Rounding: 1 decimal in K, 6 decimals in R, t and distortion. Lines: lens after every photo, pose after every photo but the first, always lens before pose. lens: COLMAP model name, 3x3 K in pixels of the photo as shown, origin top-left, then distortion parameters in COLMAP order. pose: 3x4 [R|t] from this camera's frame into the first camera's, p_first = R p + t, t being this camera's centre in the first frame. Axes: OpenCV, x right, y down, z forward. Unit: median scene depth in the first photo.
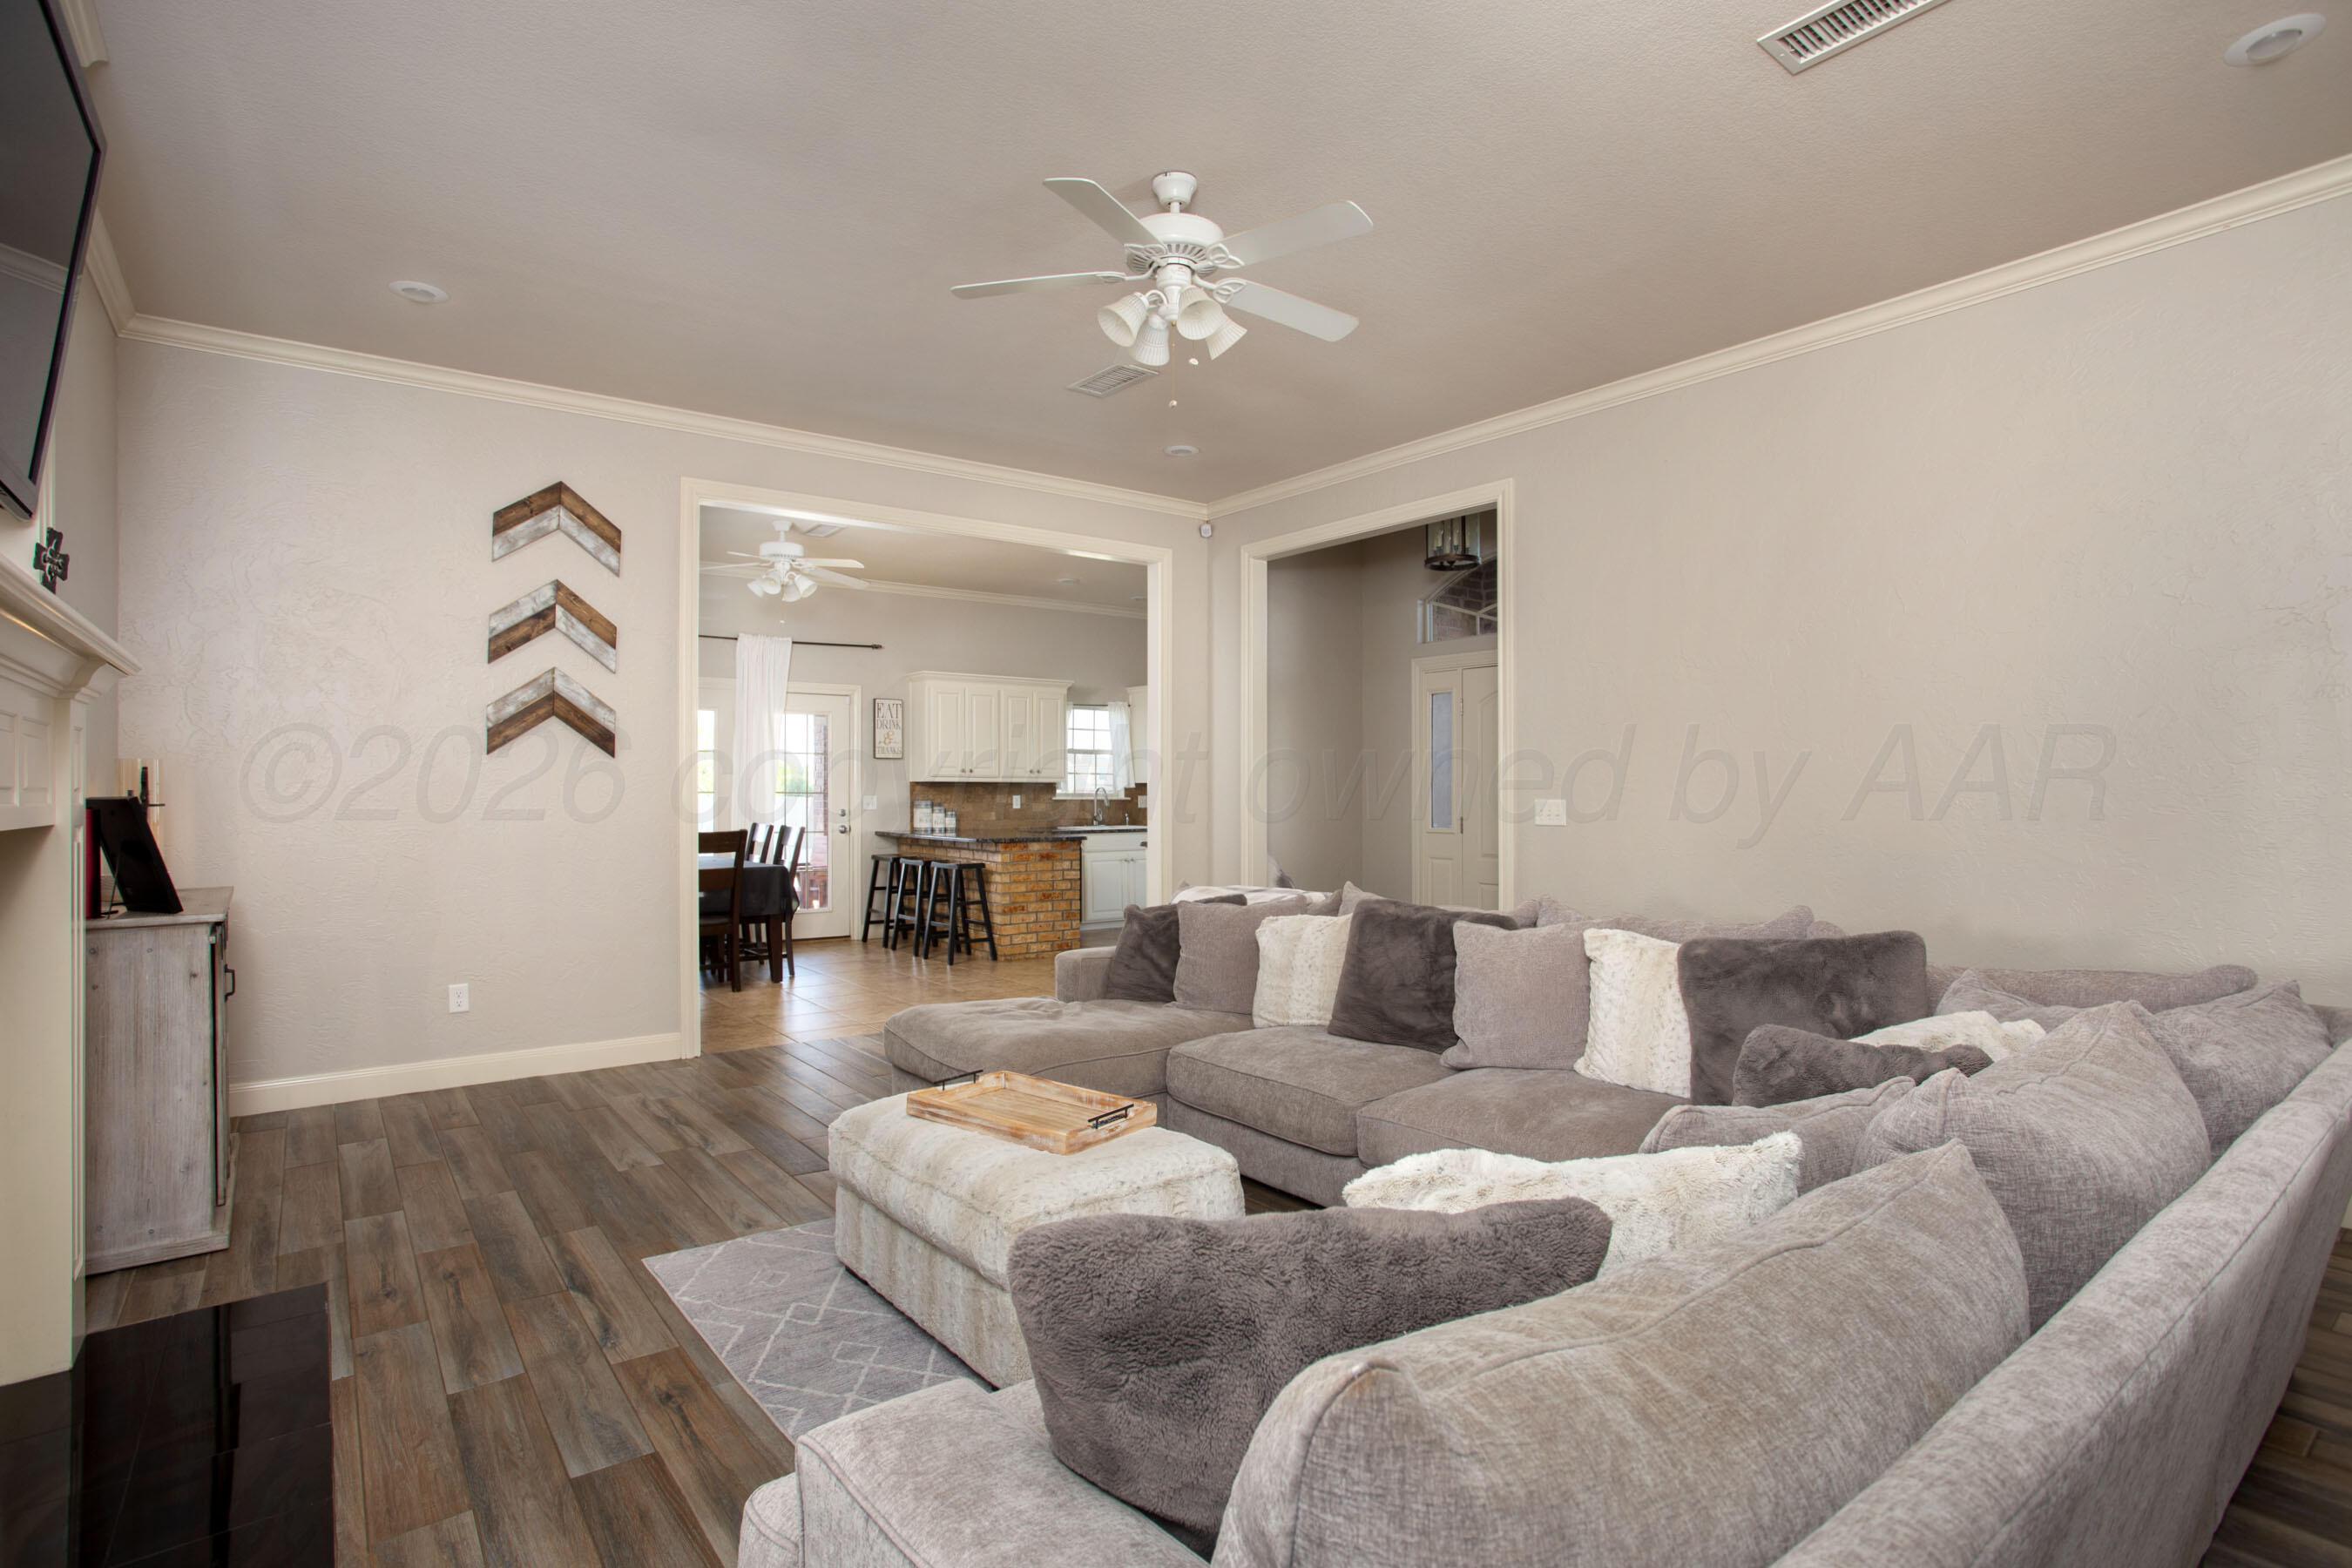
lens RADIAL K [[1176.8, 0, 1176.0], [0, 1176.8, 792.9], [0, 0, 1]] dist [0.002979, 0.002116]
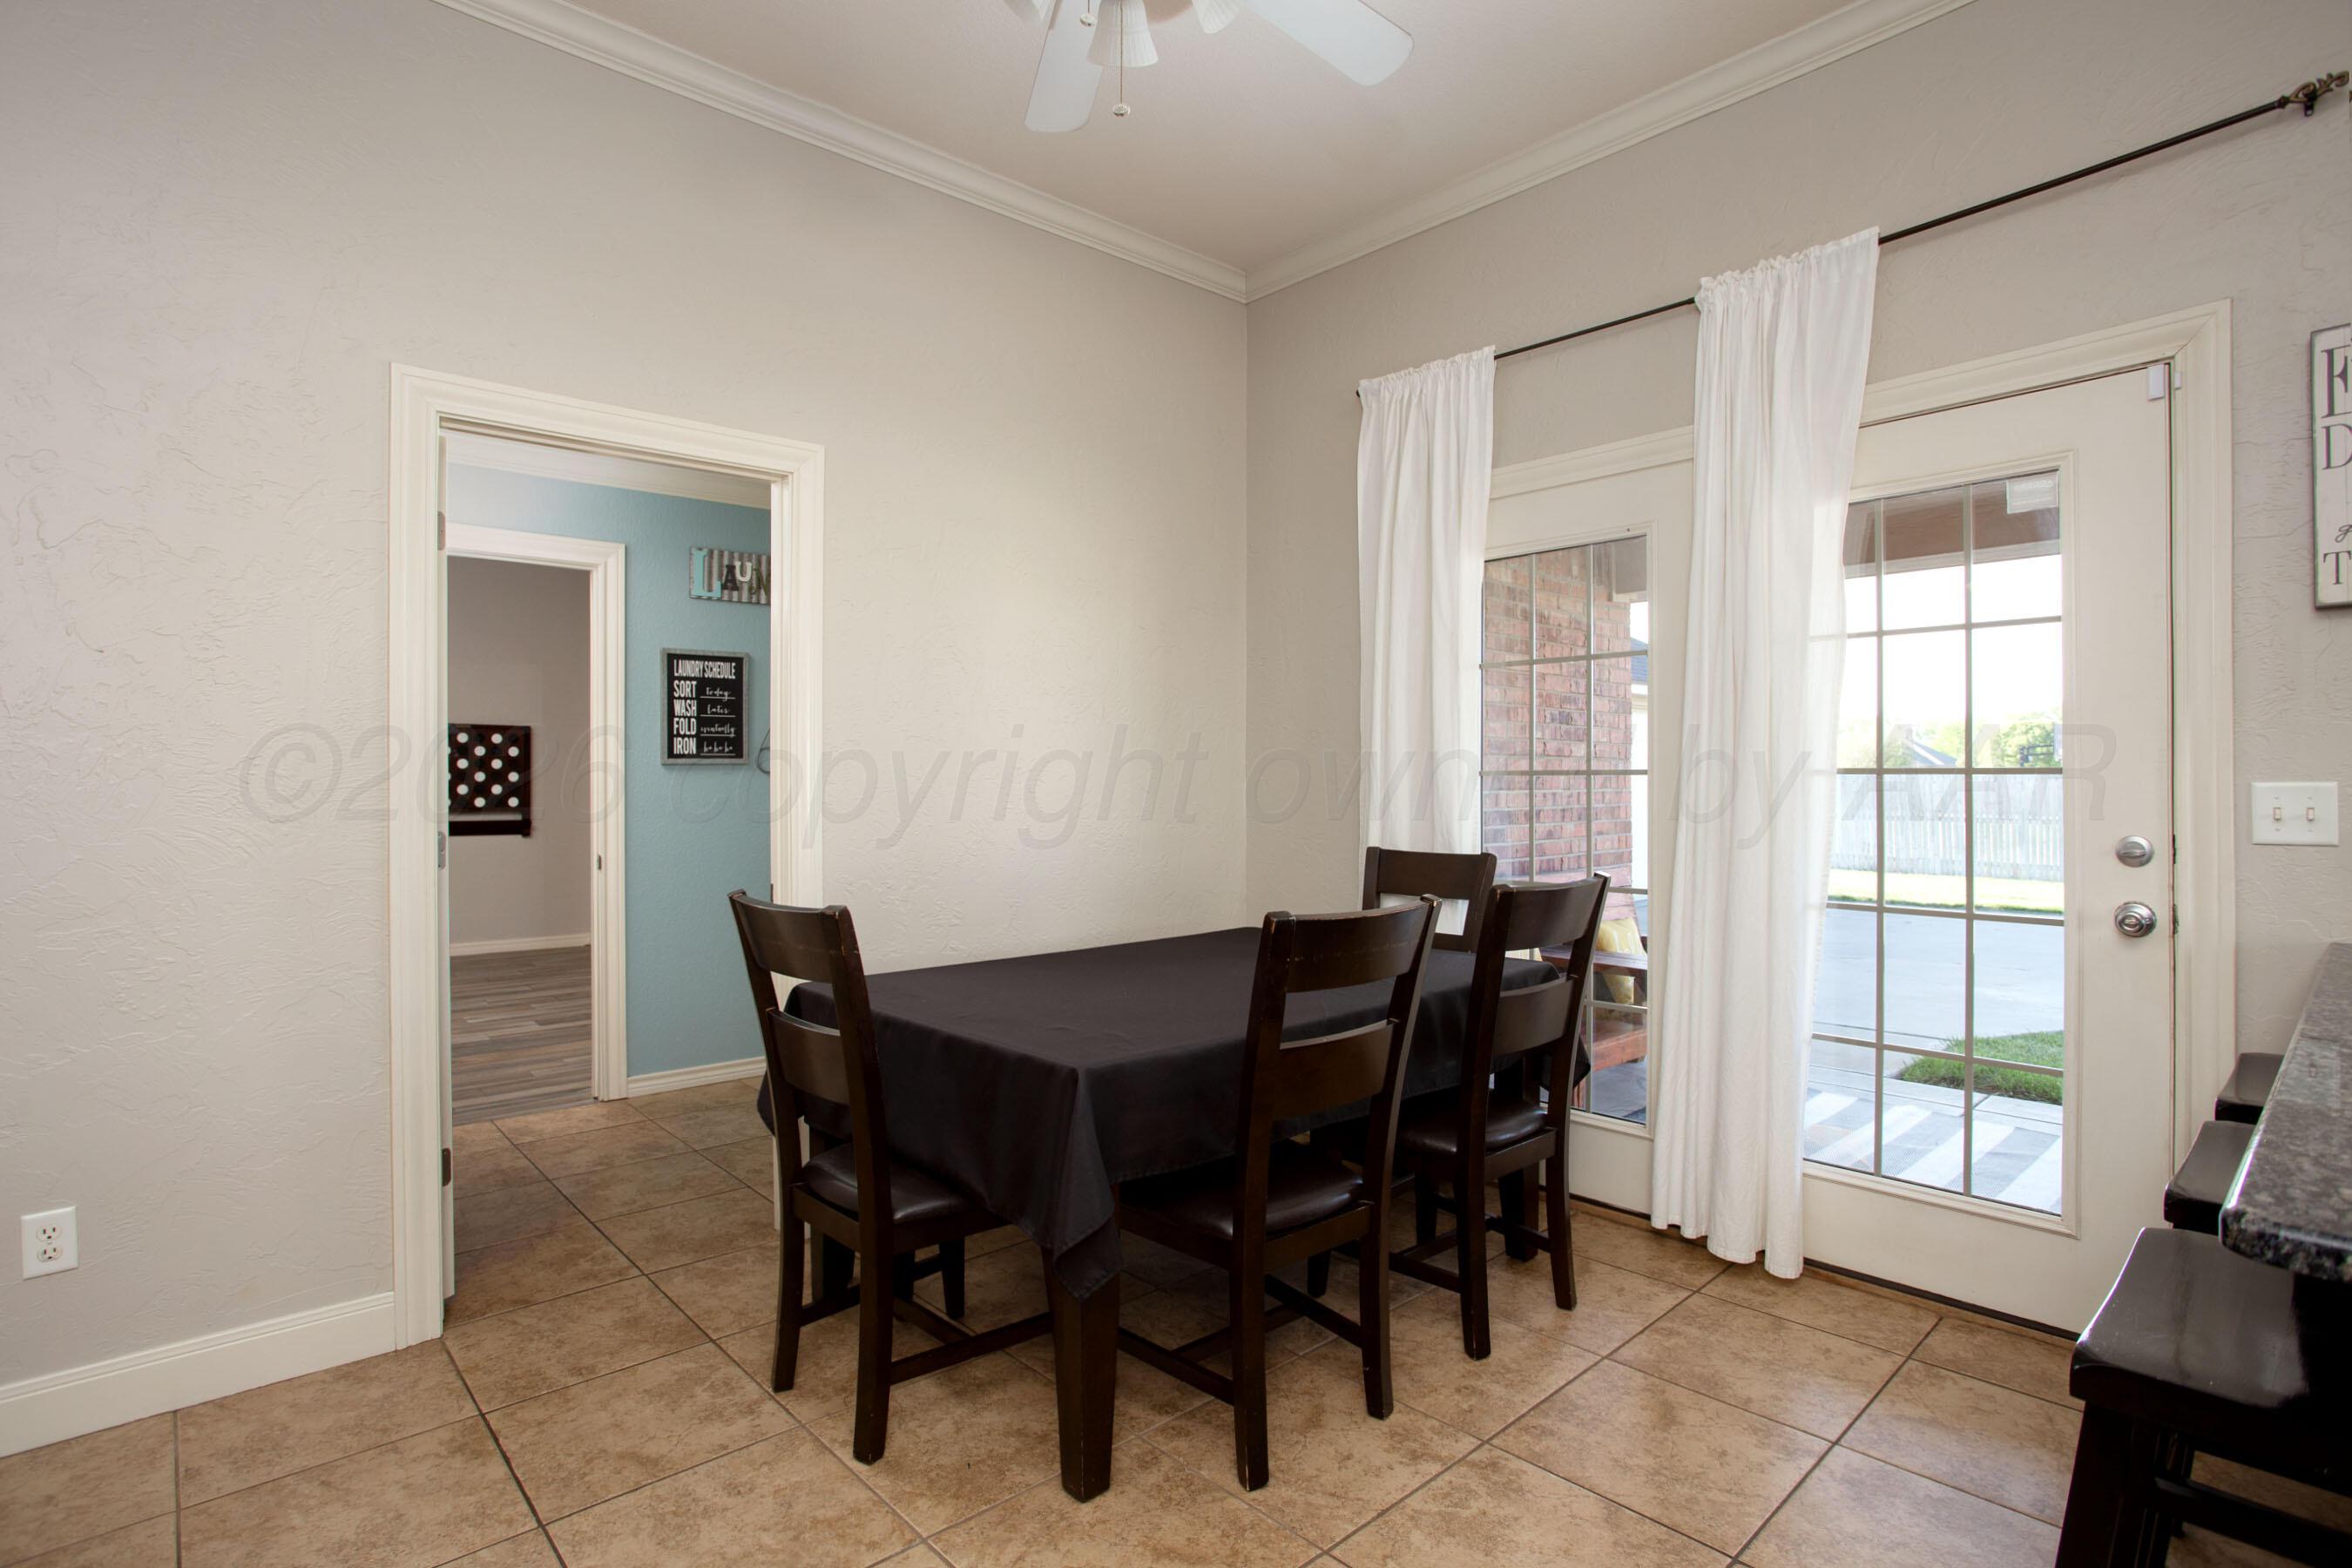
lens RADIAL K [[1176.8, 0, 1175.9], [0, 1176.8, 783.1], [0, 0, 1]] dist [0.002979, 0.002116]
pose [[0.107930, -0.001426, -0.994157, -0.058731], [0.004963, 0.999987, -0.000895, 0.001350], [0.994146, -0.004838, 0.107935, 0.743777]]
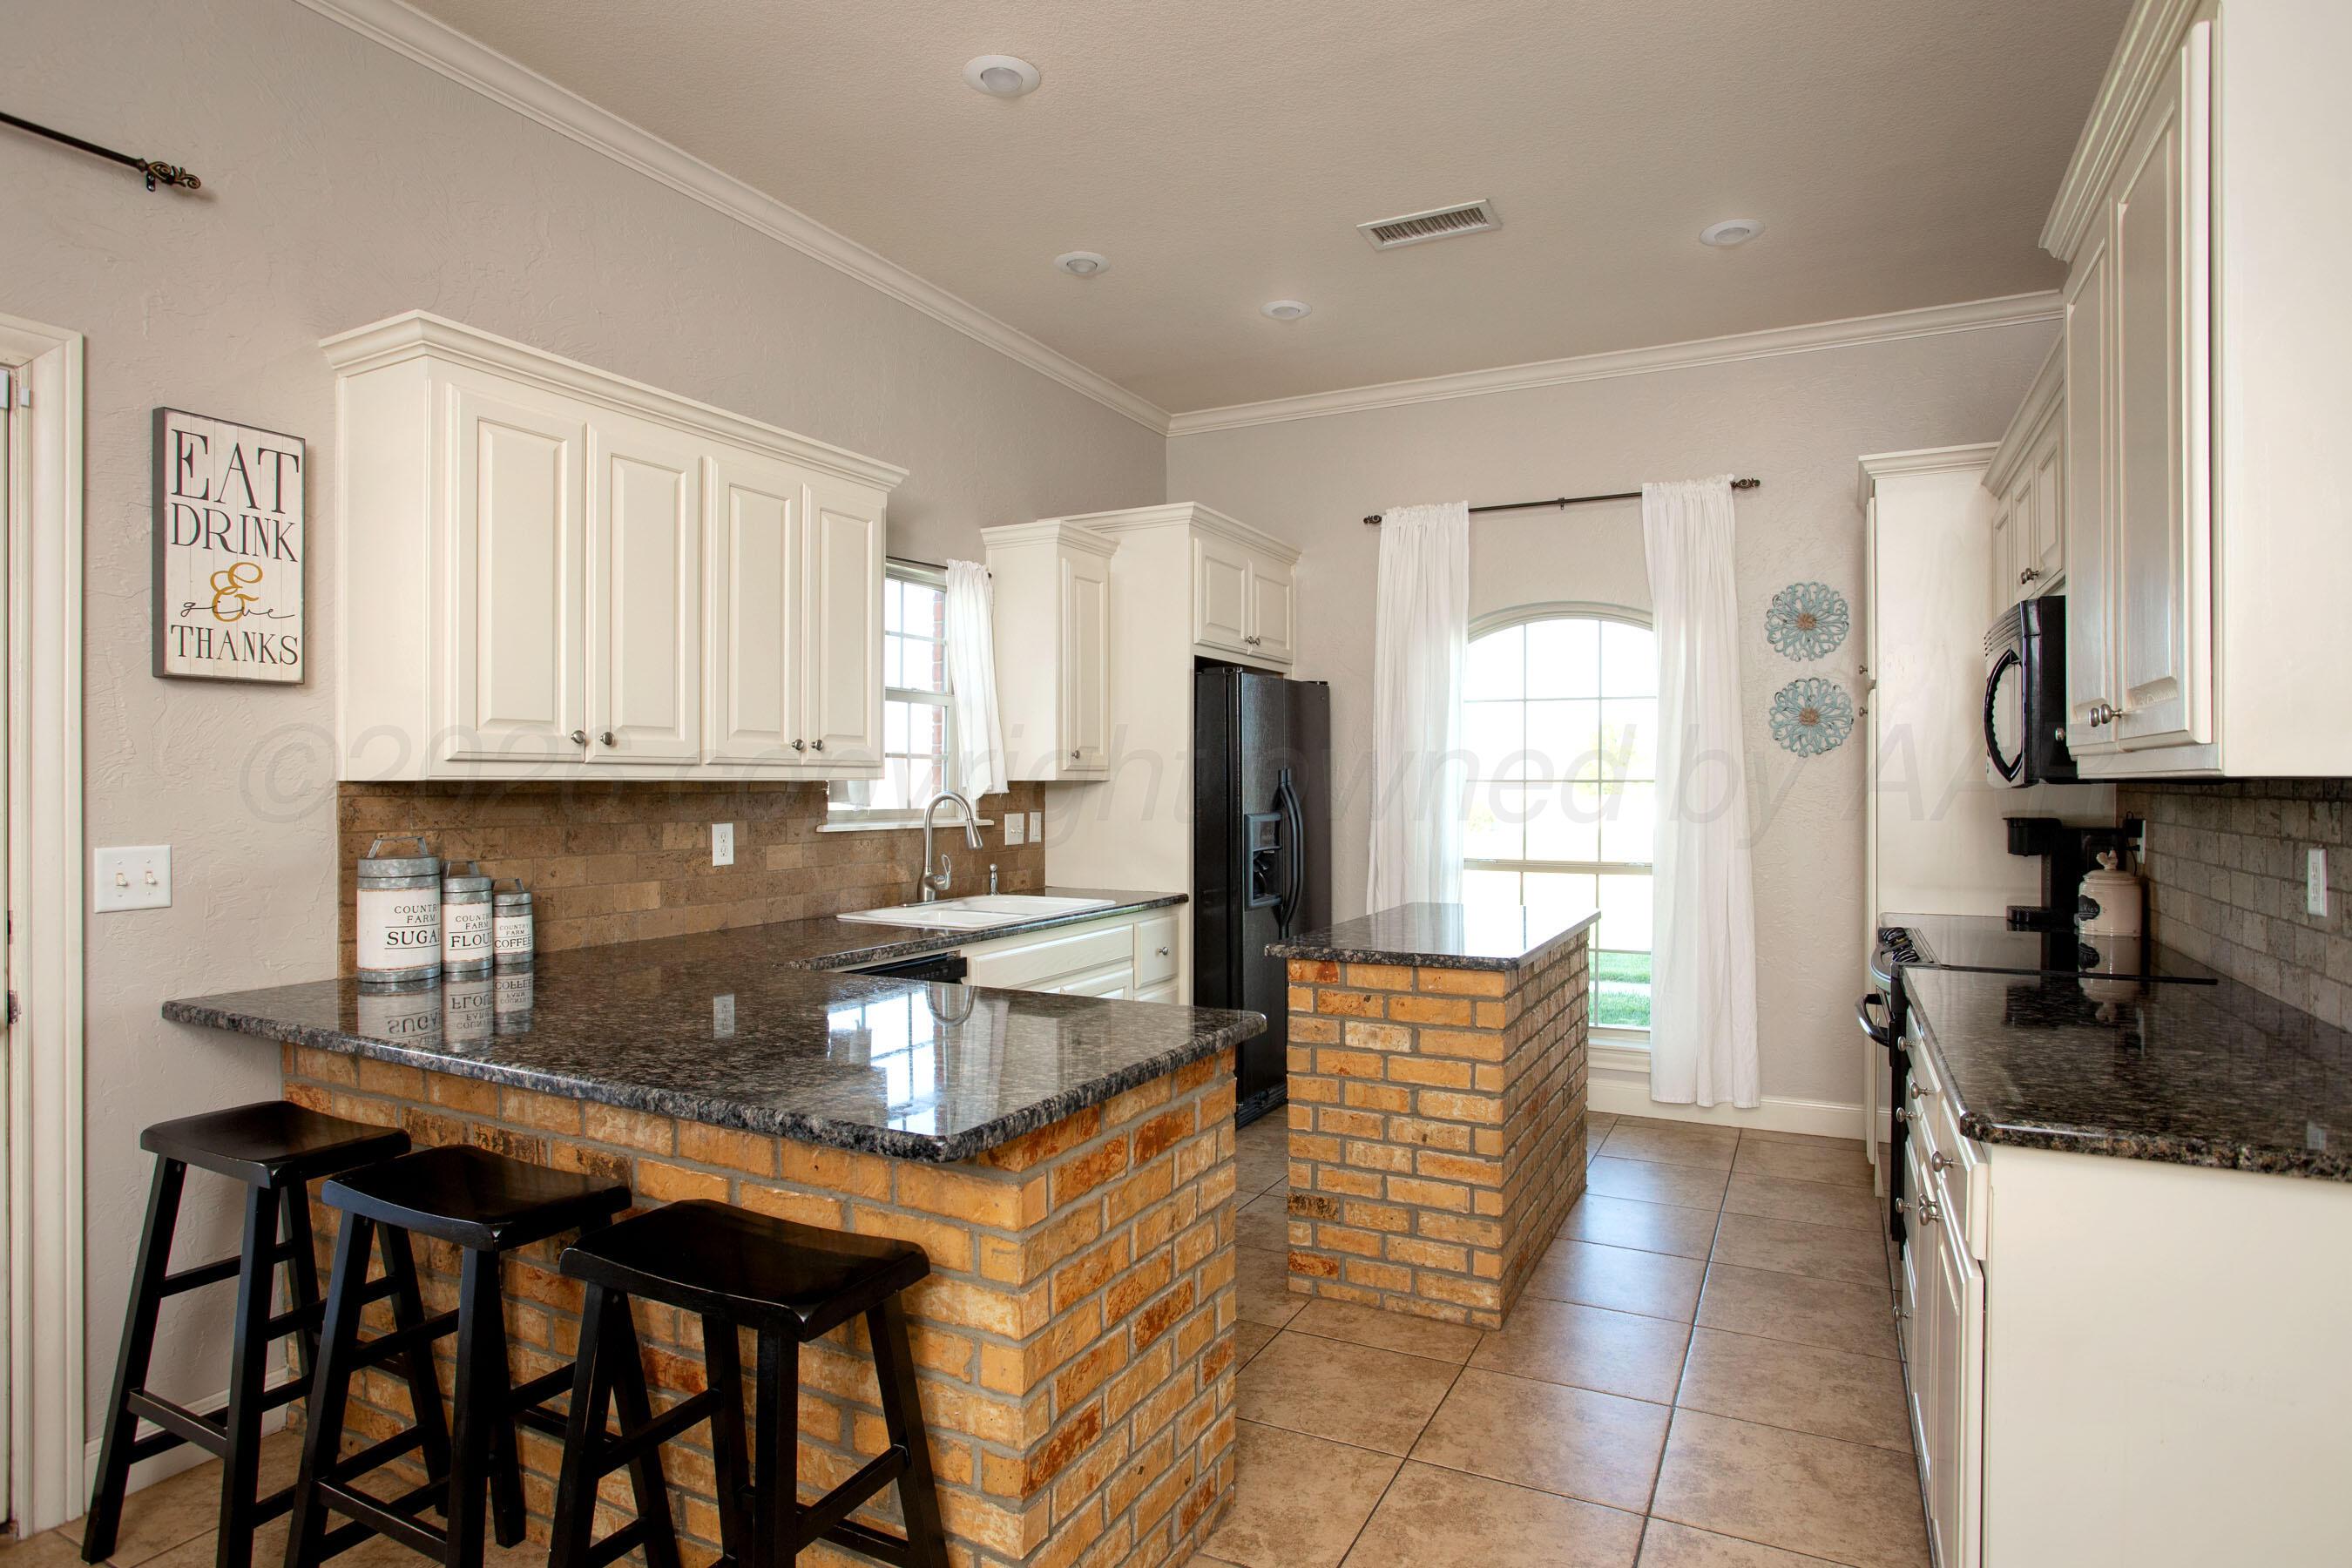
lens RADIAL K [[1249.4, 0, 1170.9], [0, 1249.4, 780.9], [0, 0, 1]] dist [0.000850, 0.000527]
pose [[0.900502, 0.001942, 0.434848, -0.180708], [-0.004867, 0.999972, 0.005615, -0.012265], [-0.434825, -0.007173, 0.900487, 0.681847]]
